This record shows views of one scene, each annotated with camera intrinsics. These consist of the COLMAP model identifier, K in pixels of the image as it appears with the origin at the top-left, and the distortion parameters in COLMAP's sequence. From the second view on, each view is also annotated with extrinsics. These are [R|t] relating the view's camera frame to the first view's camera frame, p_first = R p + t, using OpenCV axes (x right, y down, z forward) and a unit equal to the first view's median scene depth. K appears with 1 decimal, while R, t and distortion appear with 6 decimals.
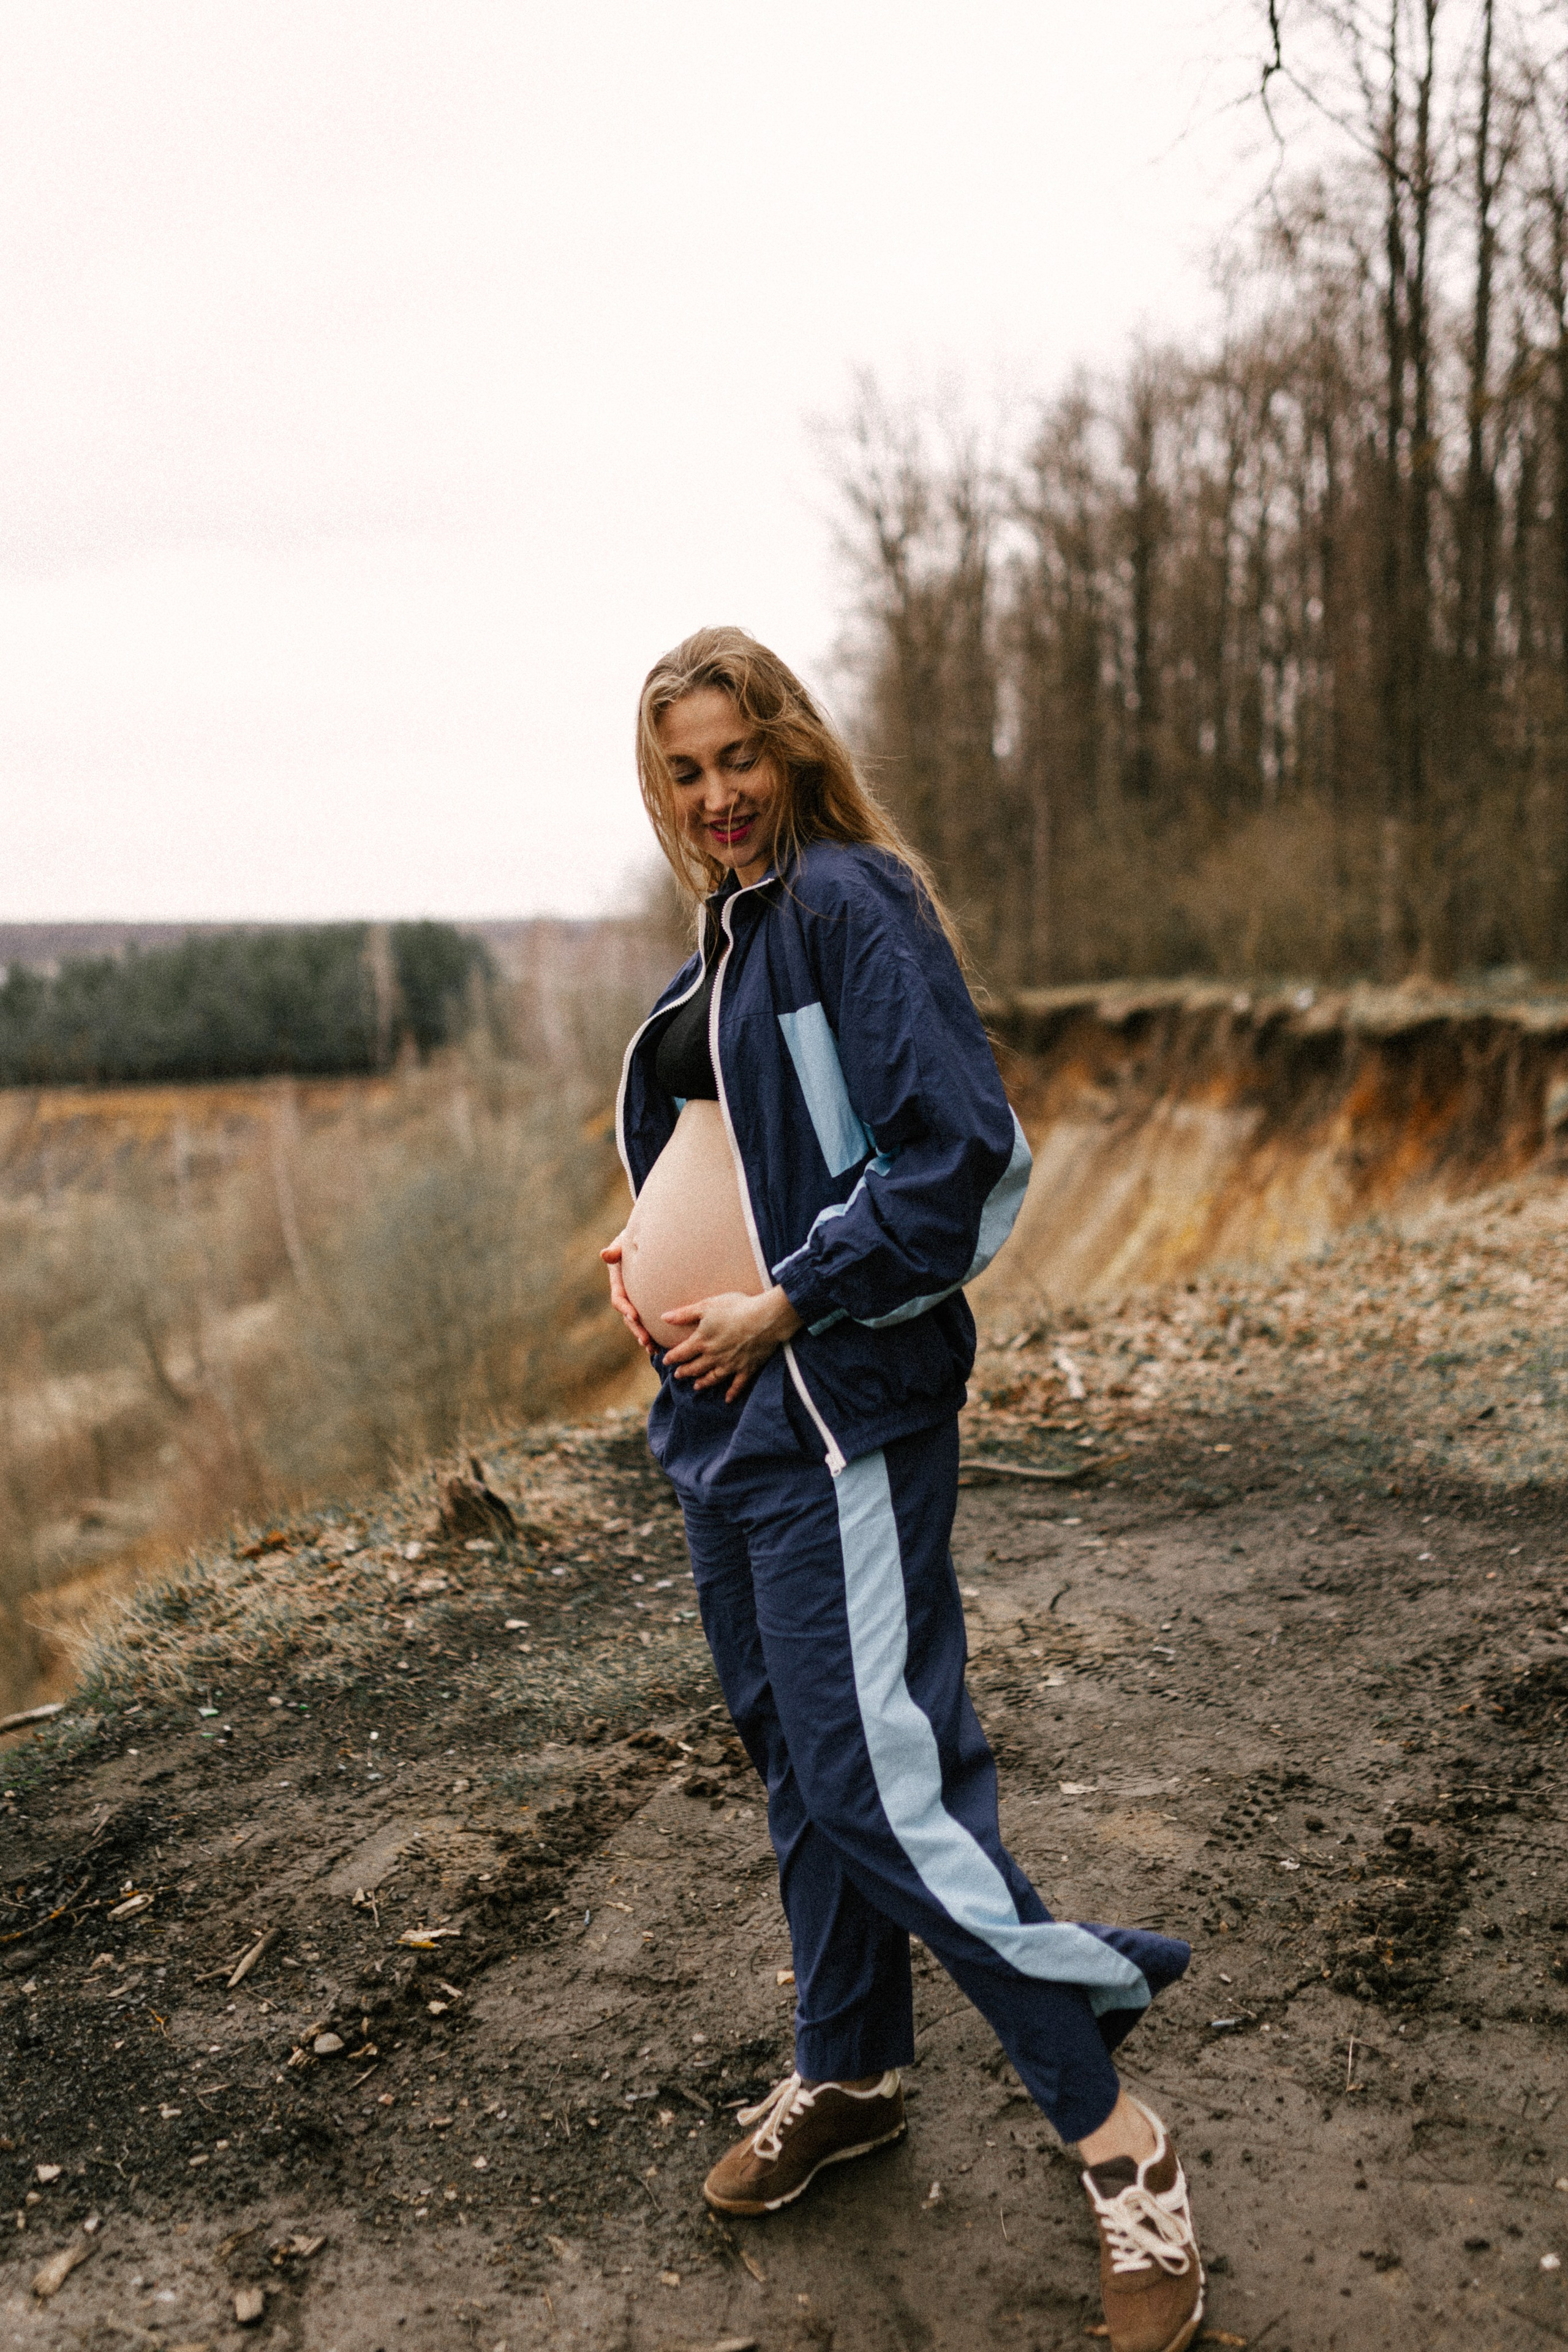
lens RADIAL K [[2226.0, 0, 795.6], [0, 2226.0, 1173.1], [0, 0, 1]] dist [0.000792, 0.000000]
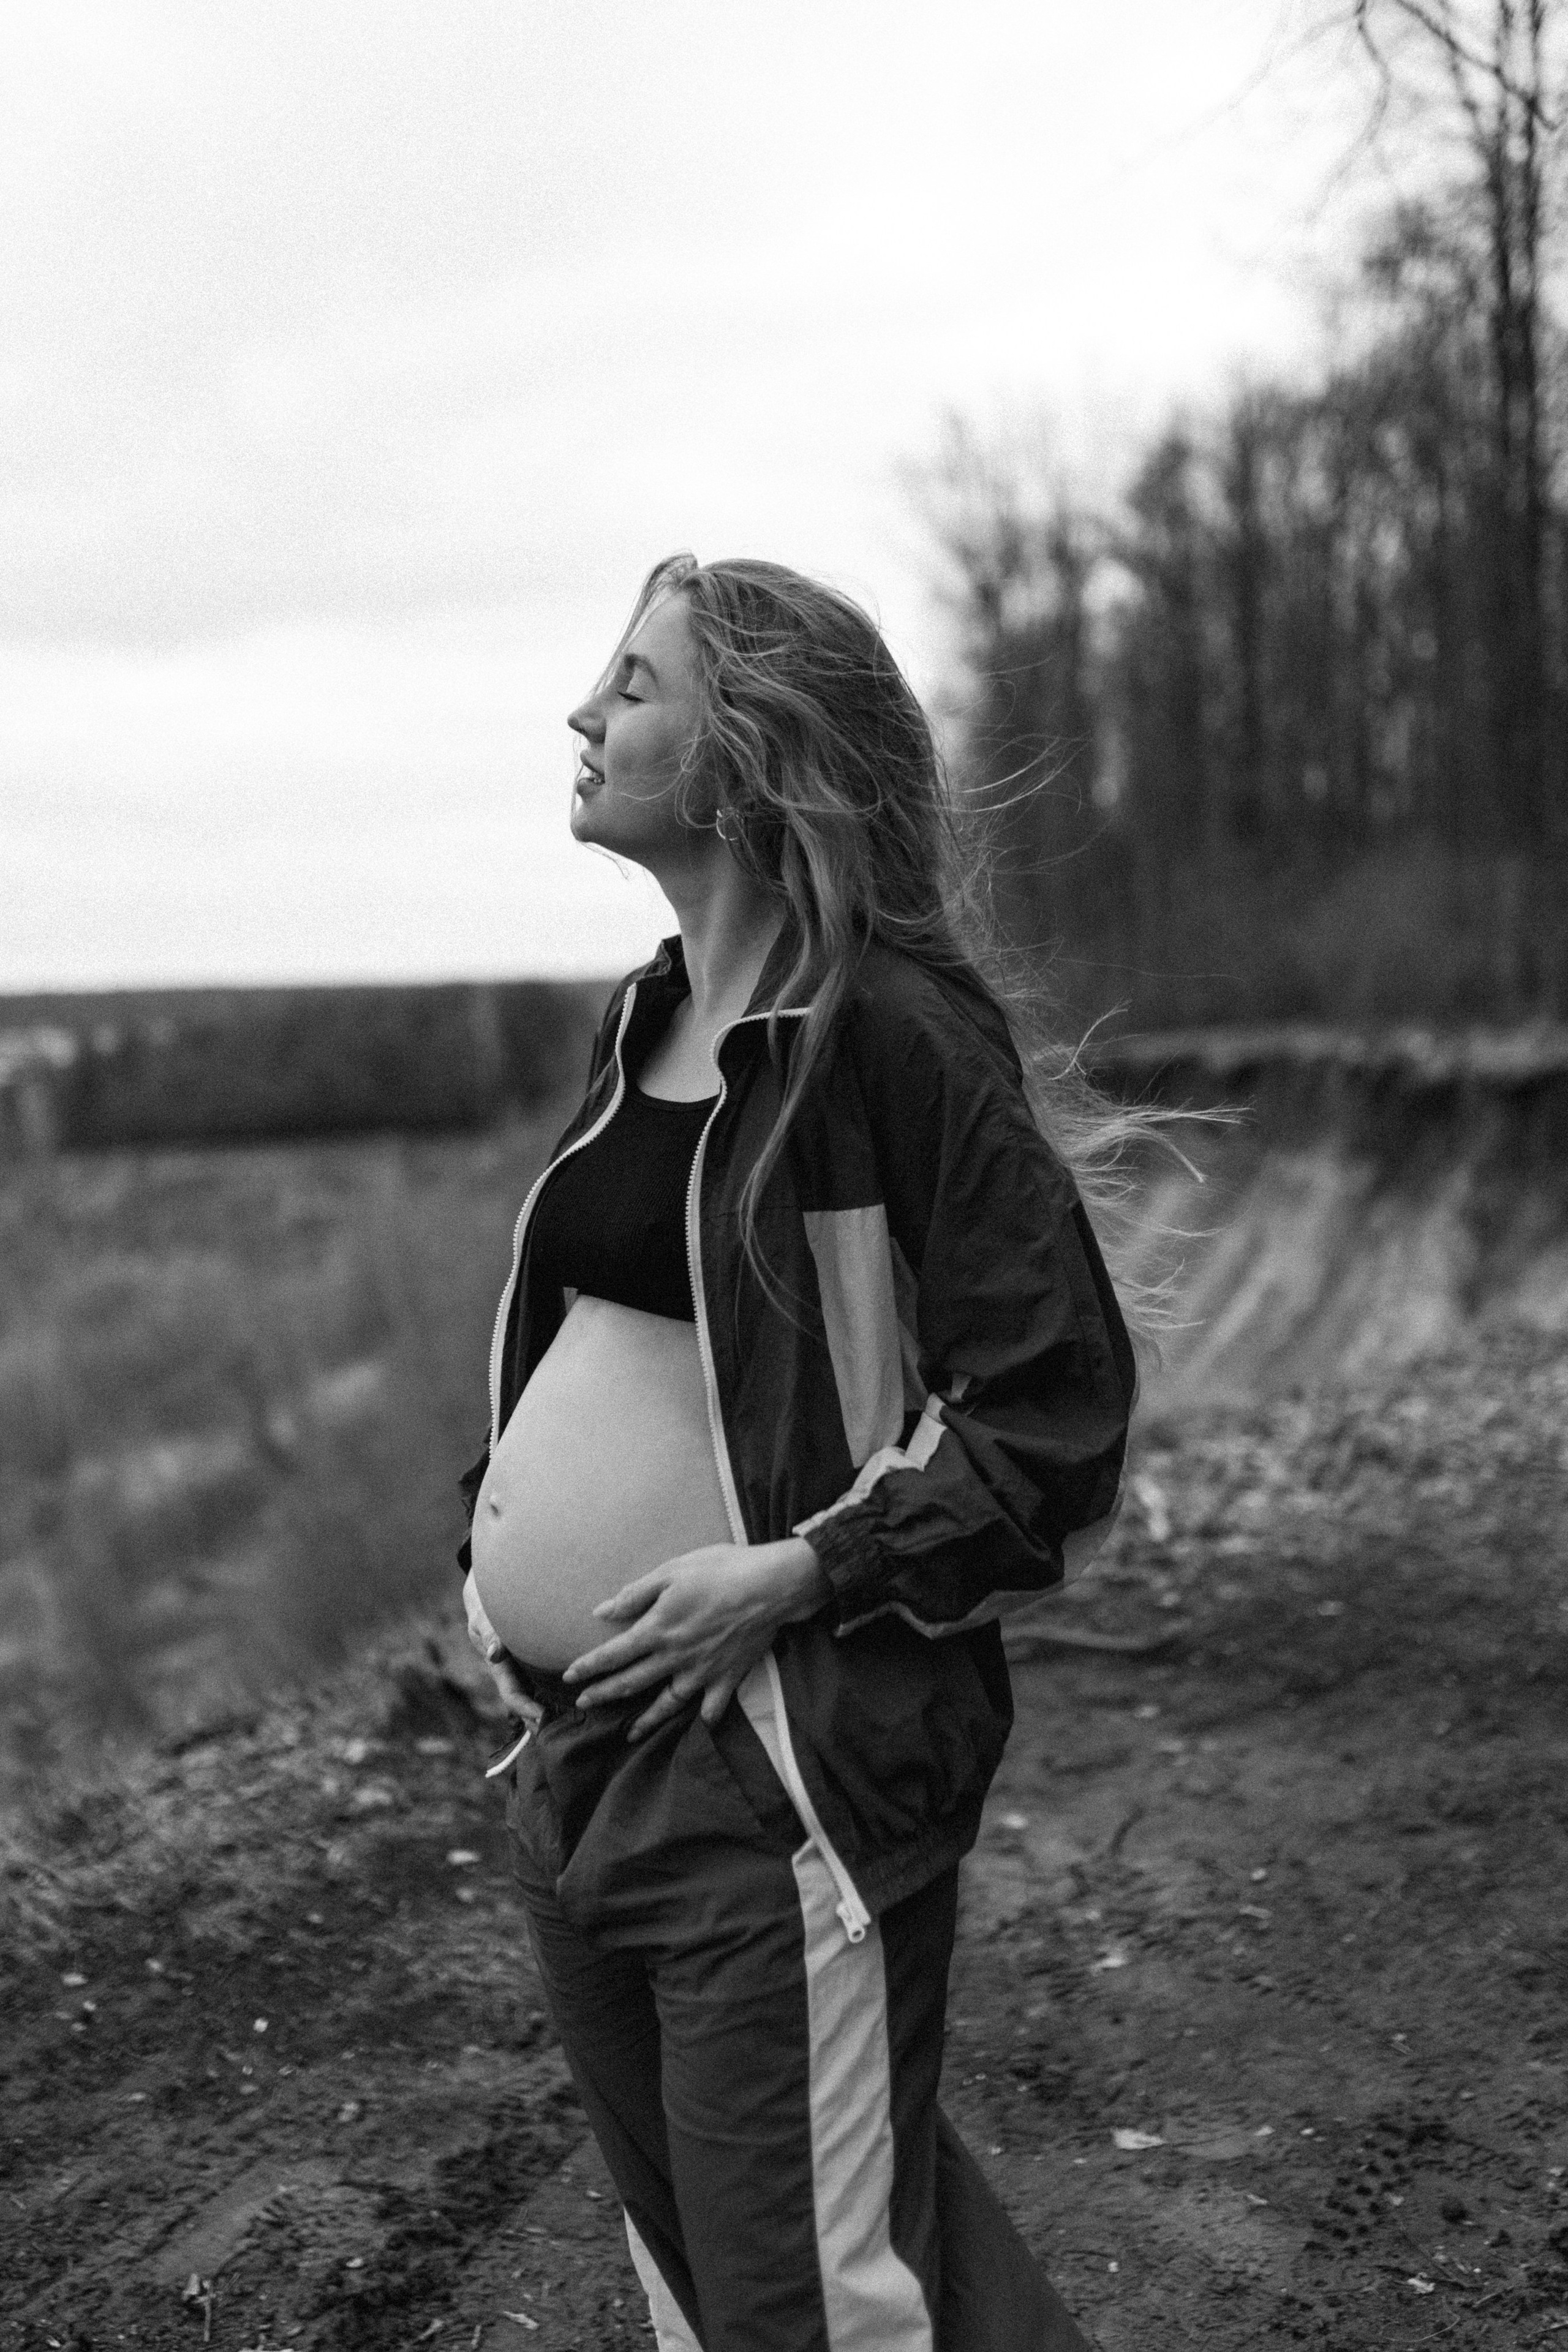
lens RADIAL K [[2226.0, 0, 772.4], [0, 2226.0, 1181.9], [0, 0, 1]] dist [0.000792, 0.000000]
pose [[0.998180, -0.010747, -0.059337, 0.025556], [0.009625, 0.999770, -0.019175, -0.019163], [0.059529, 0.018569, 0.998054, 0.113040]]
